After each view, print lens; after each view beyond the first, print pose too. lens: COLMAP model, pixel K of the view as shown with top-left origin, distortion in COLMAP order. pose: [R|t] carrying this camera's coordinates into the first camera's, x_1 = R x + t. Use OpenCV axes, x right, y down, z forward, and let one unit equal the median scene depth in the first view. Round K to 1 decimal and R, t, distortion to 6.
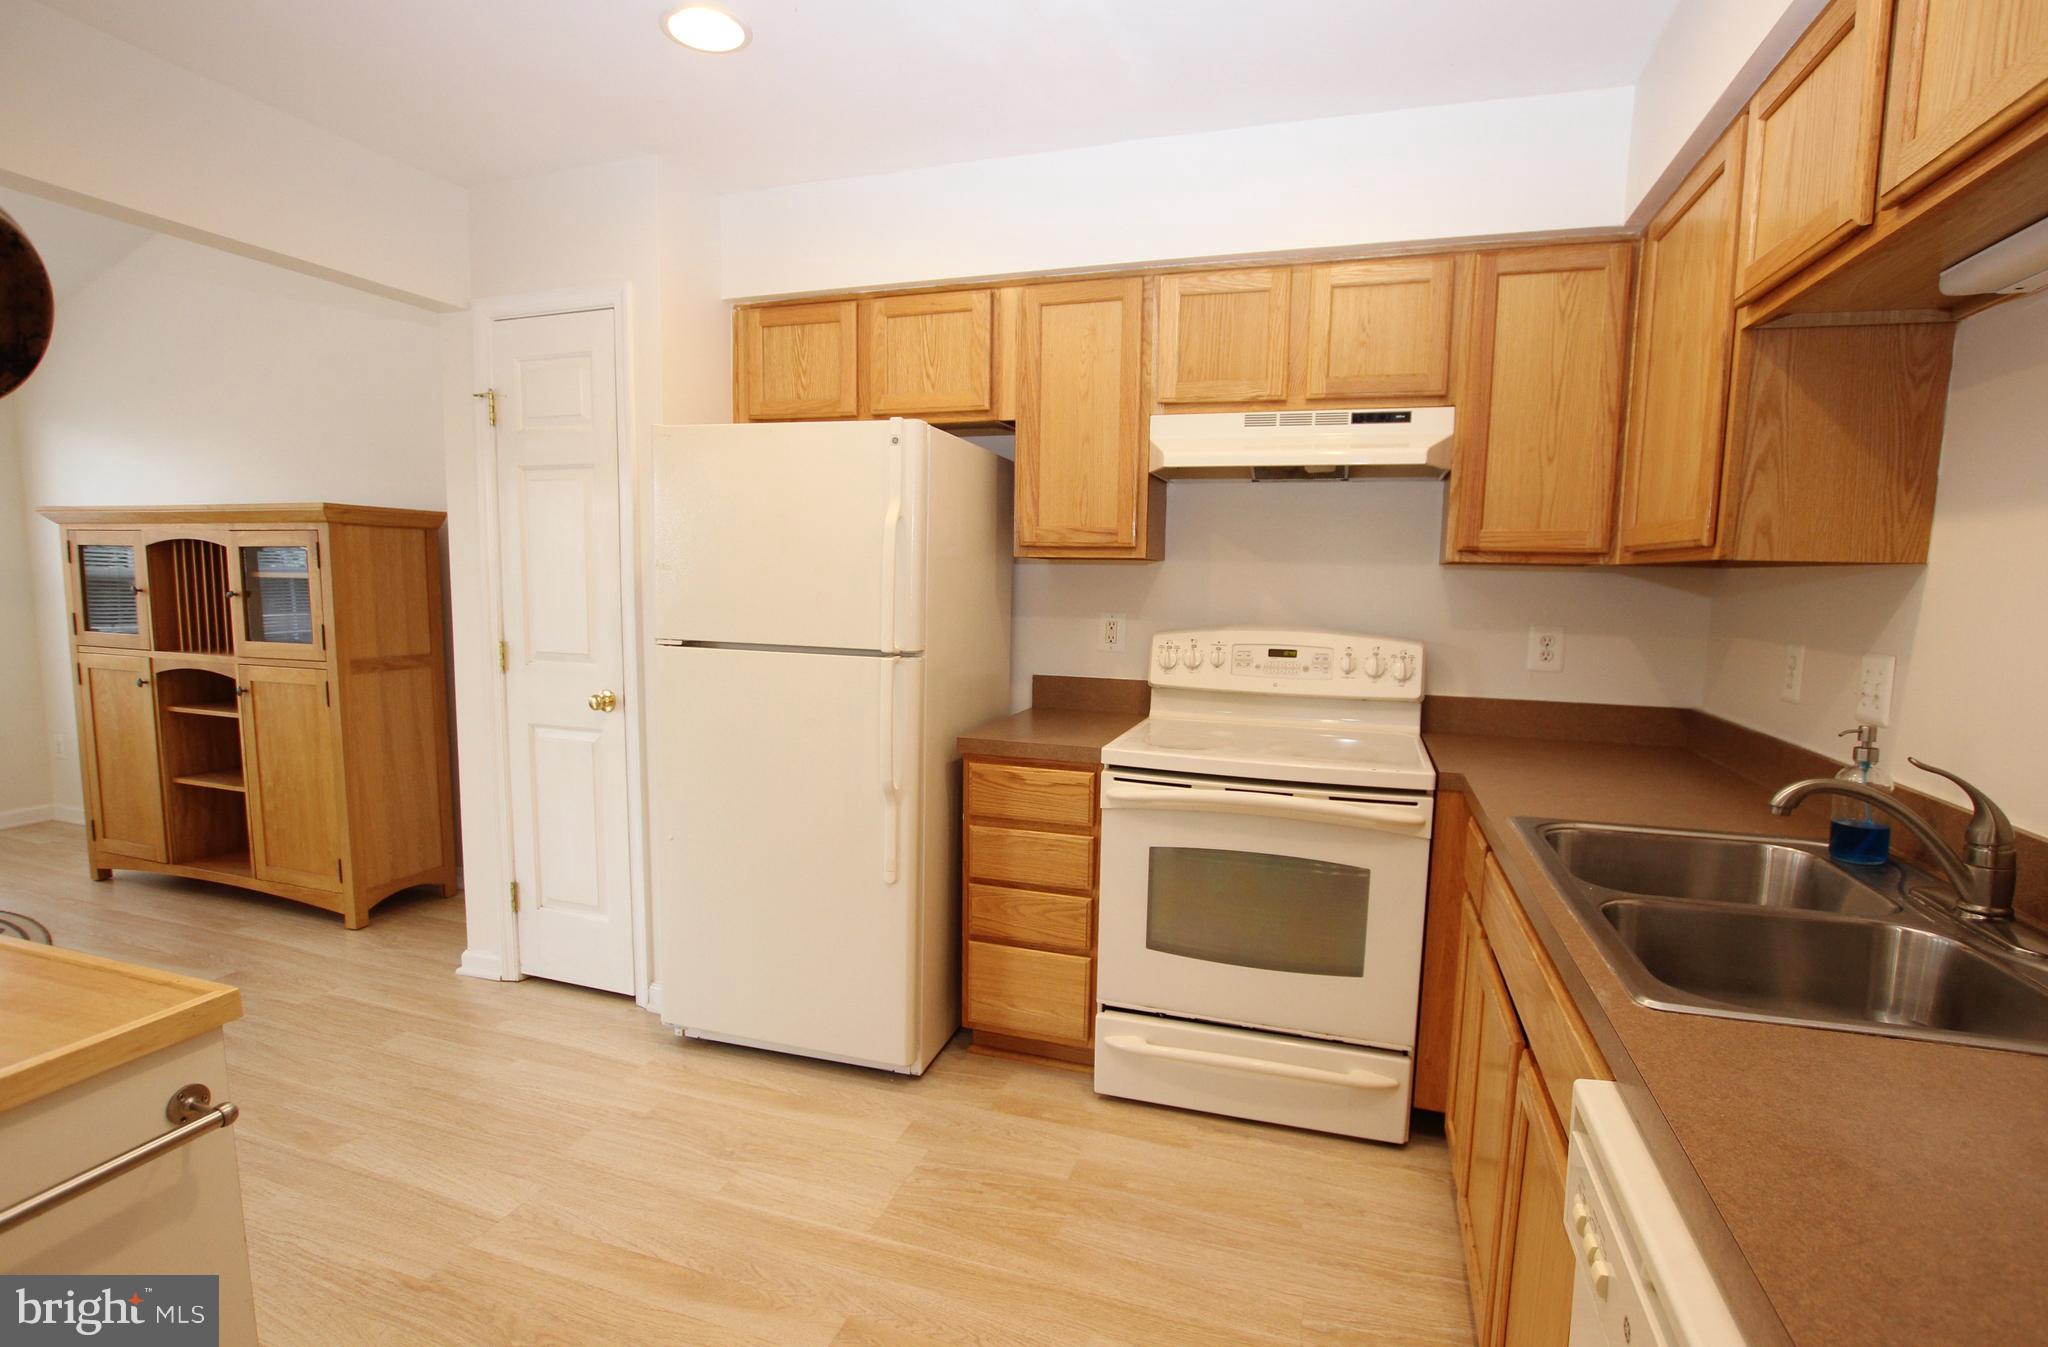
lens RADIAL K [[964.3, 0, 1039.5], [0, 964.3, 690.3], [0, 0, 1]] dist [-0.027944, 0.000618]
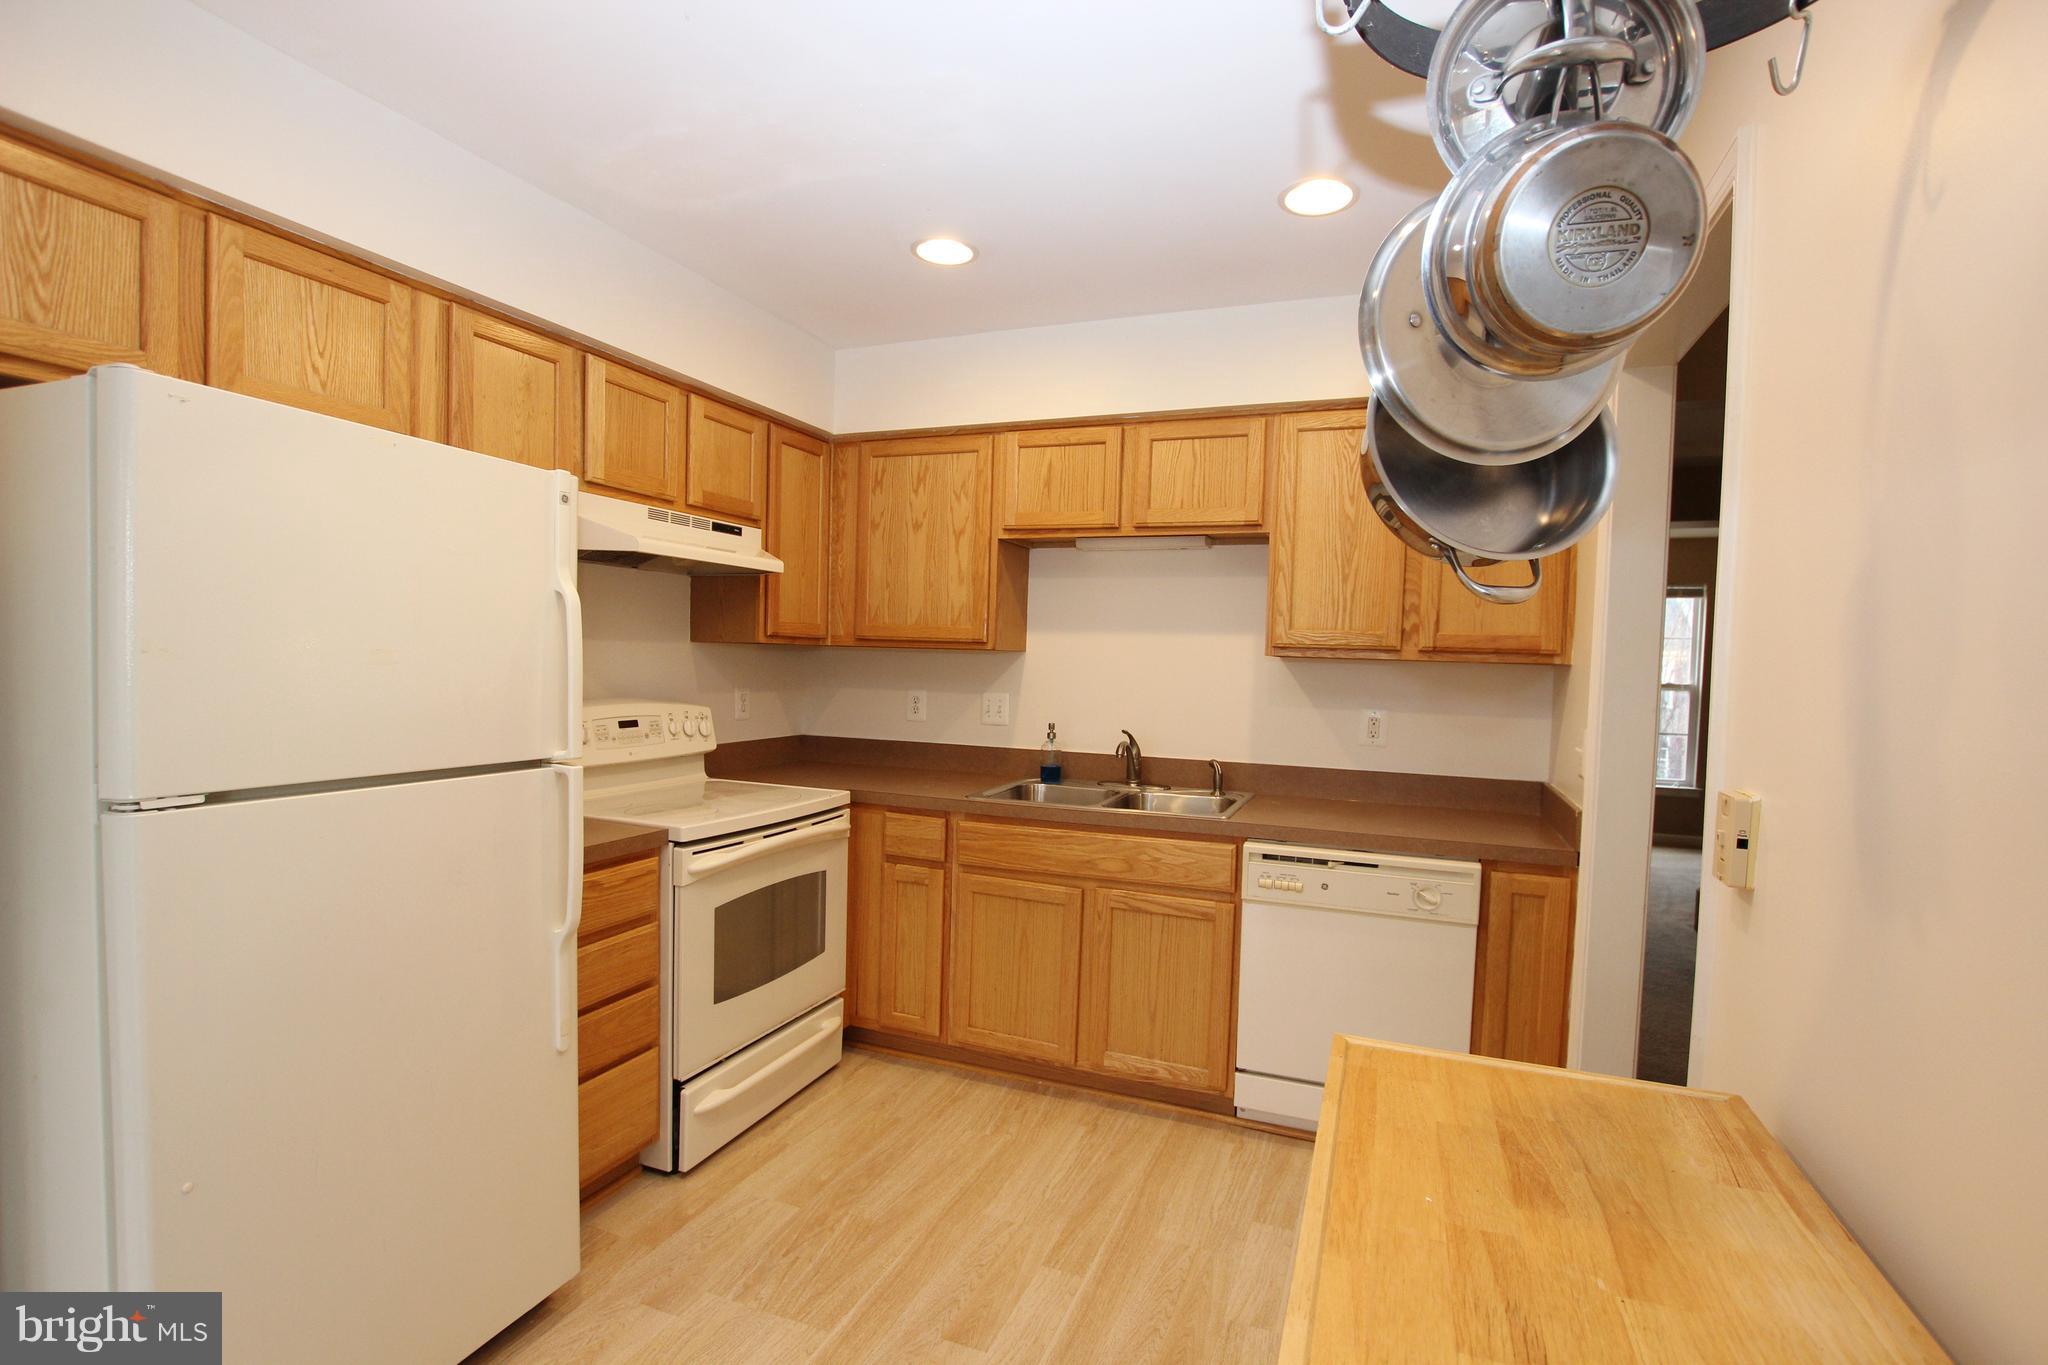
lens RADIAL K [[949.5, 0, 1034.2], [0, 949.5, 701.4], [0, 0, 1]] dist [-0.028700, 0.000857]
pose [[0.060277, -0.062700, 0.996211, -0.816887], [0.093150, 0.994023, 0.056926, -0.086092], [-0.993826, 0.089366, 0.065757, 0.500820]]
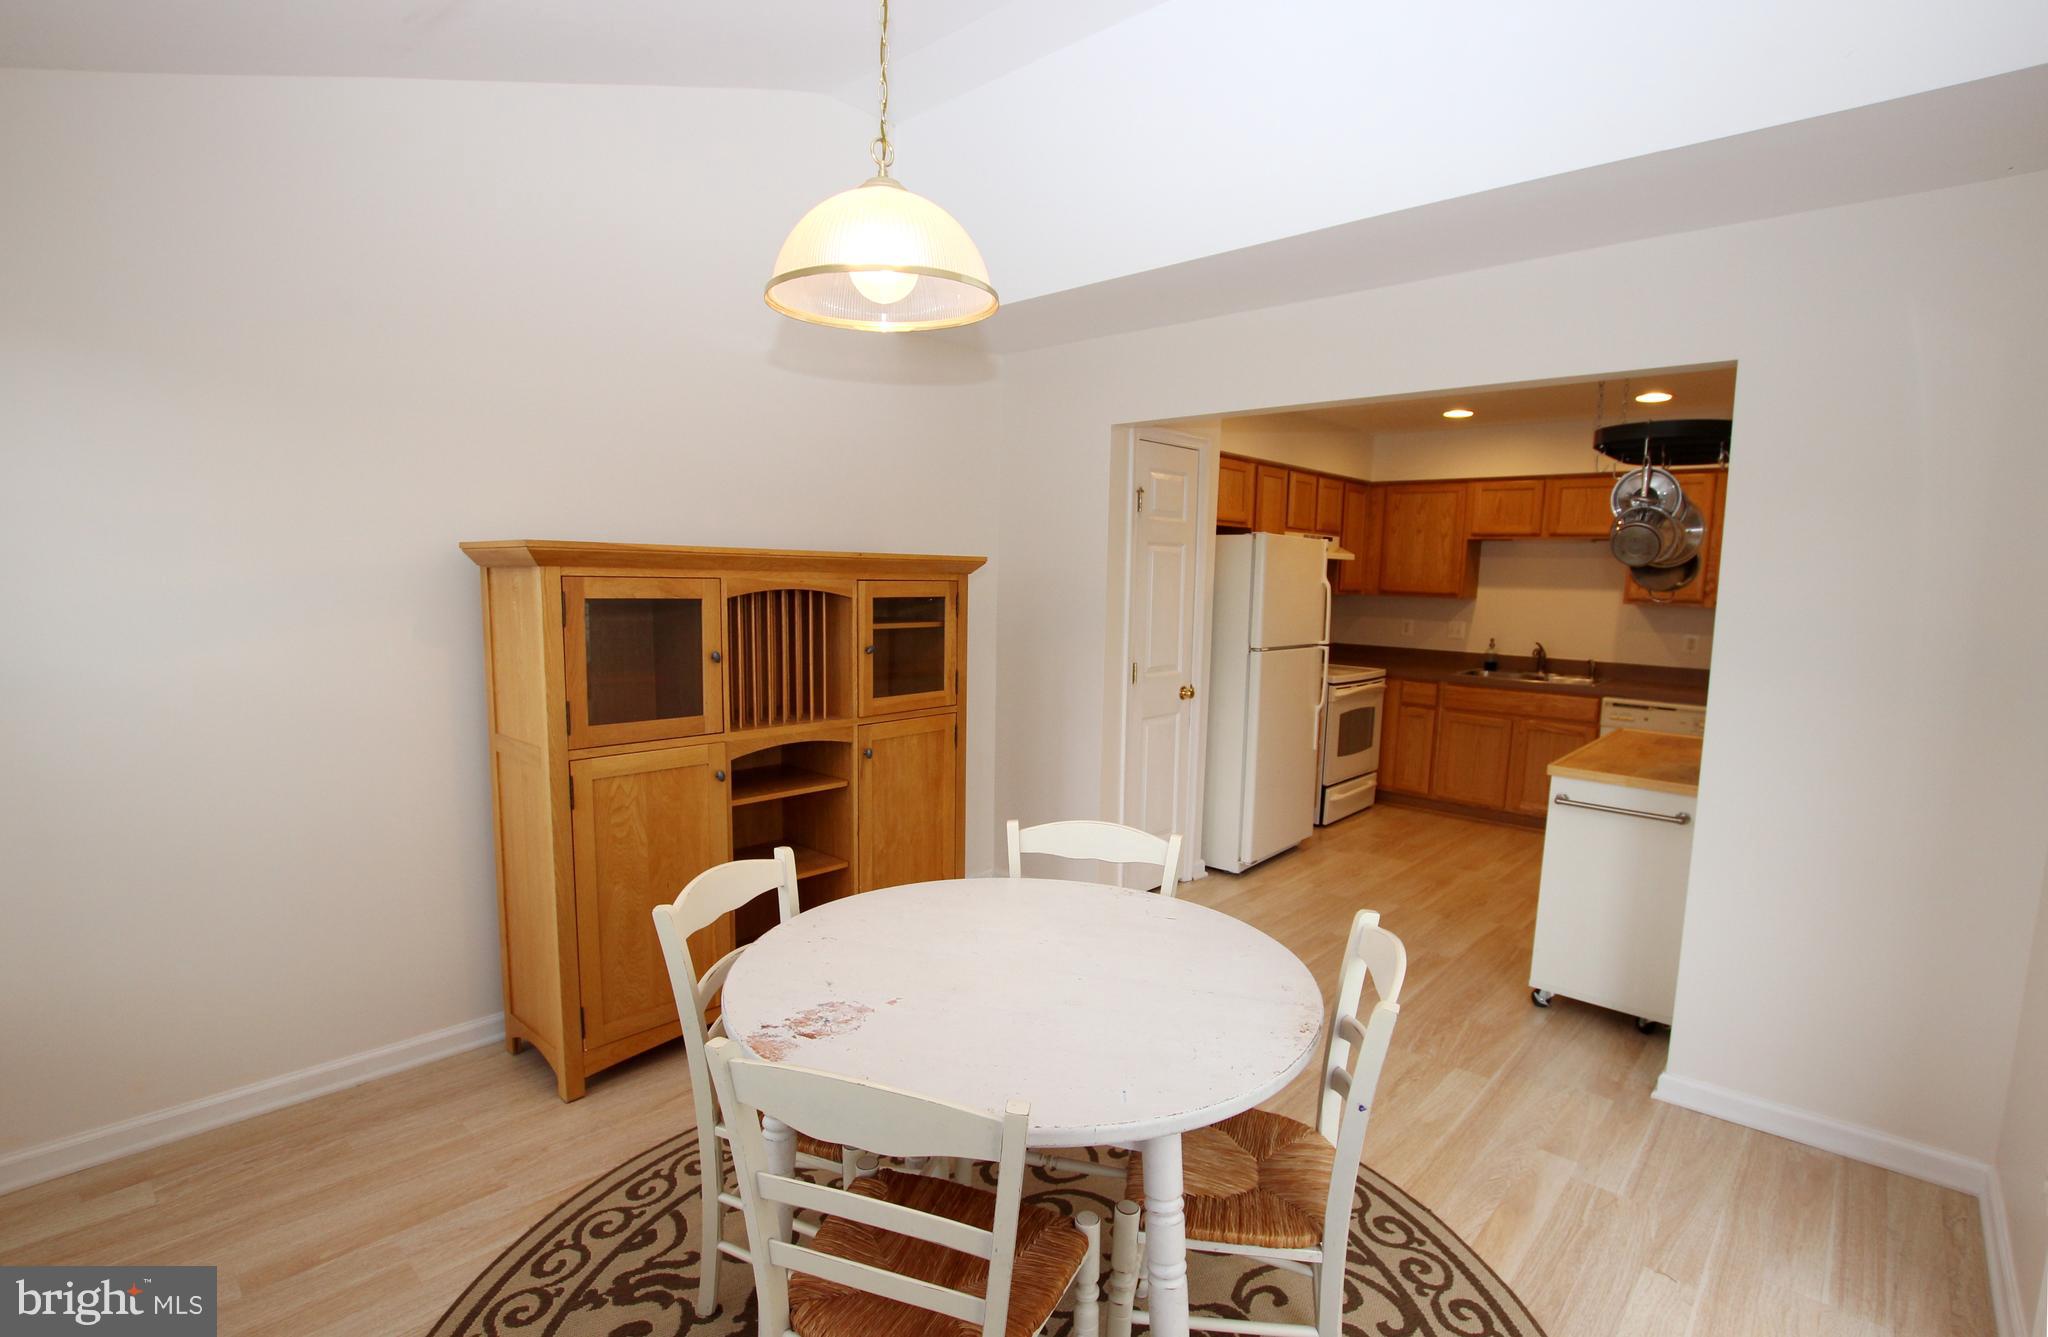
lens RADIAL K [[957.8, 0, 1032.6], [0, 957.8, 685.5], [0, 0, 1]] dist [-0.029516, 0.000059]
pose [[0.411511, -0.117375, 0.903815, -2.194793], [0.092606, 0.991925, 0.086653, -0.178489], [-0.906688, 0.048040, 0.419058, 0.619696]]
